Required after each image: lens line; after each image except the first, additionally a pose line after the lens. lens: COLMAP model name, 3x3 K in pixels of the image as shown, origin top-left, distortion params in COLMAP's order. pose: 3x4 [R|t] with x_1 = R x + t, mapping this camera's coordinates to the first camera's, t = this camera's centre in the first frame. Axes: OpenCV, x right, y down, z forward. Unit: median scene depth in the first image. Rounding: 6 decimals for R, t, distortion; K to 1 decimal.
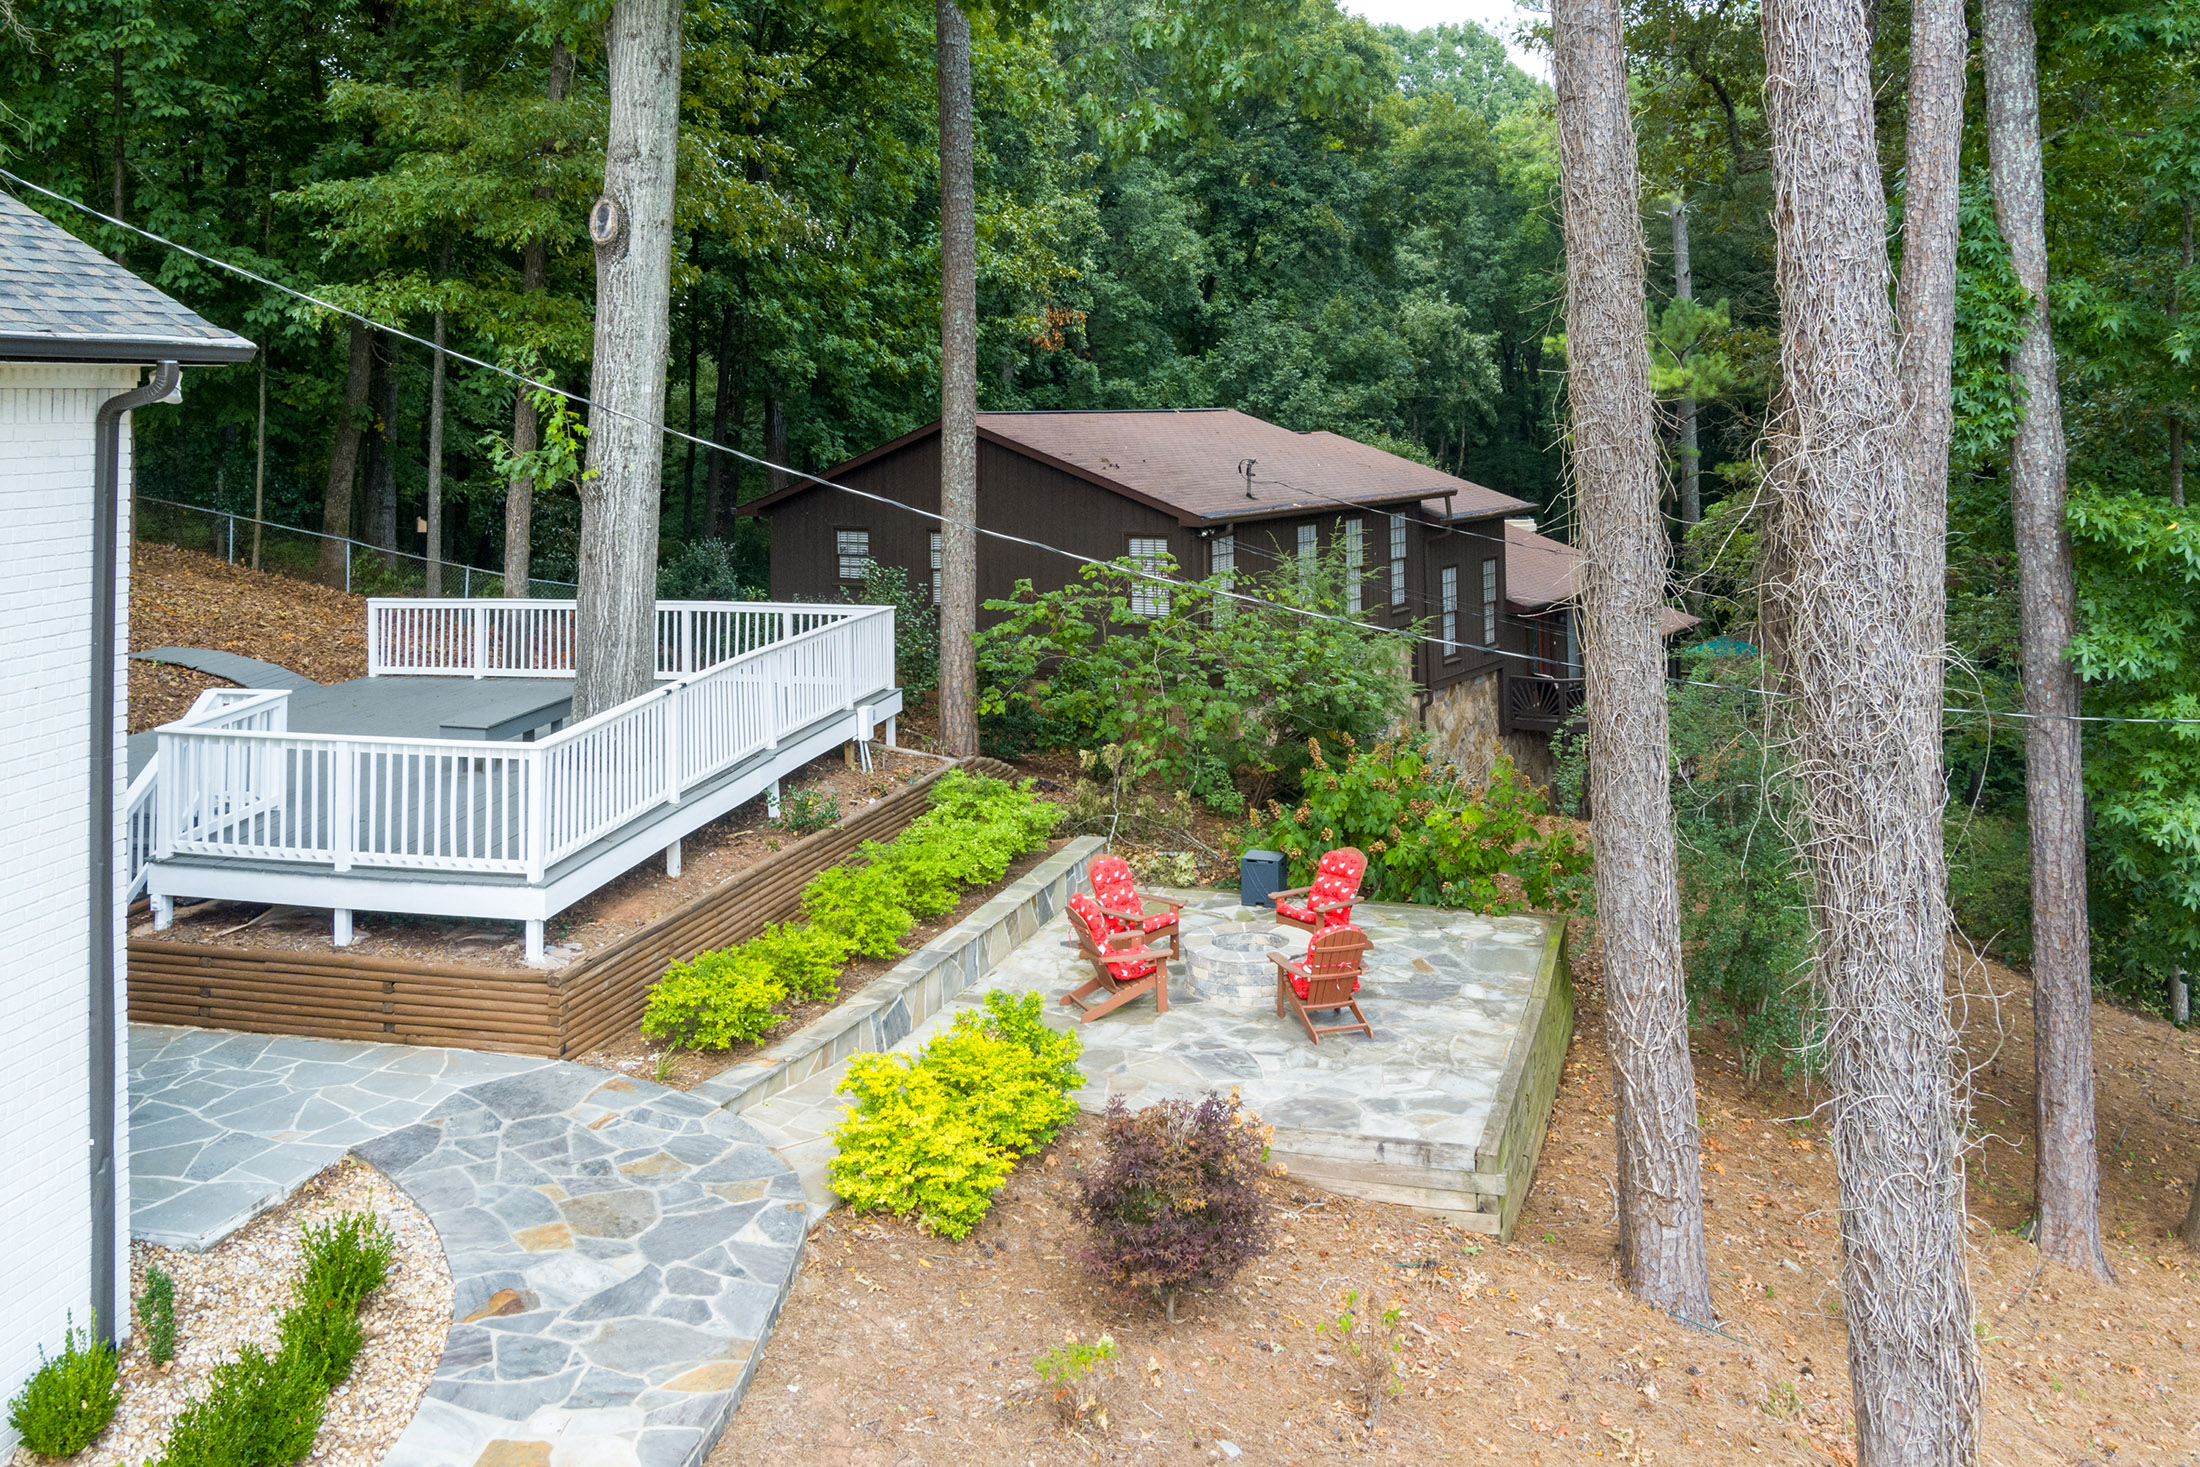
lens RADIAL K [[1838.5, 0, 1098.9], [0, 1838.5, 385.9], [0, 0, 1]] dist [-0.066433, -0.000024]
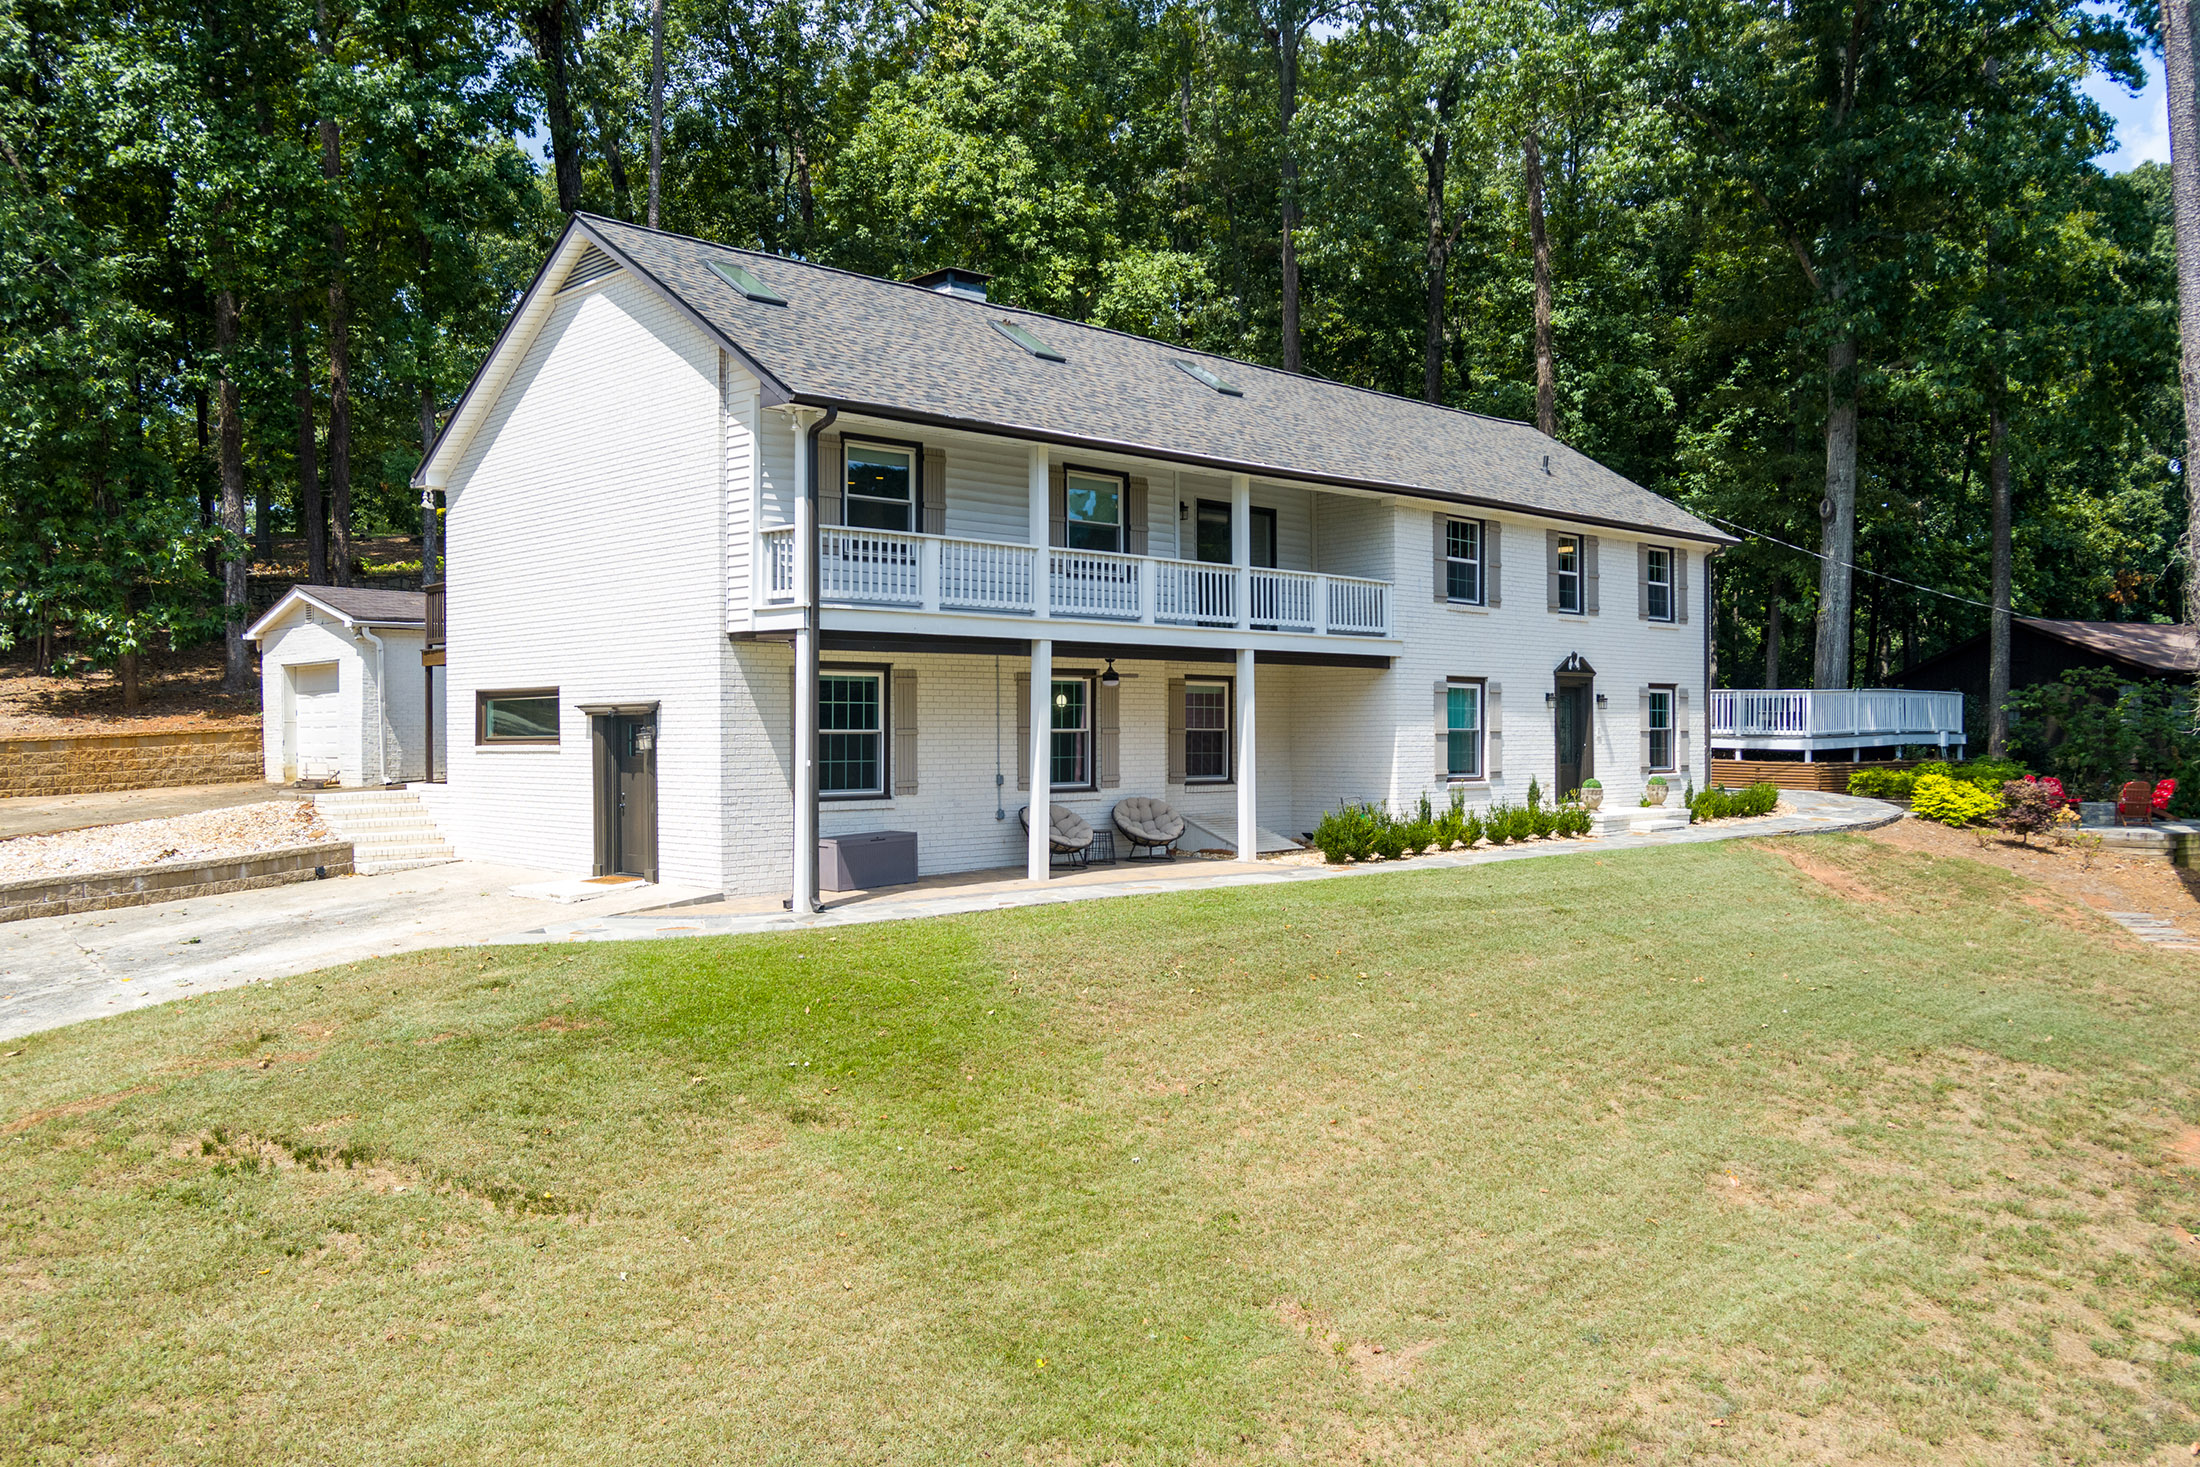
lens RADIAL K [[1775.1, 0, 1101.9], [0, 1775.1, 751.4], [0, 0, 1]] dist [-0.079266, 0.042320]
pose [[0.817403, 0.005448, -0.576041, 0.370813], [0.006432, 0.999807, 0.018584, 0.235755], [0.576031, -0.018896, 0.817209, -1.884757]]
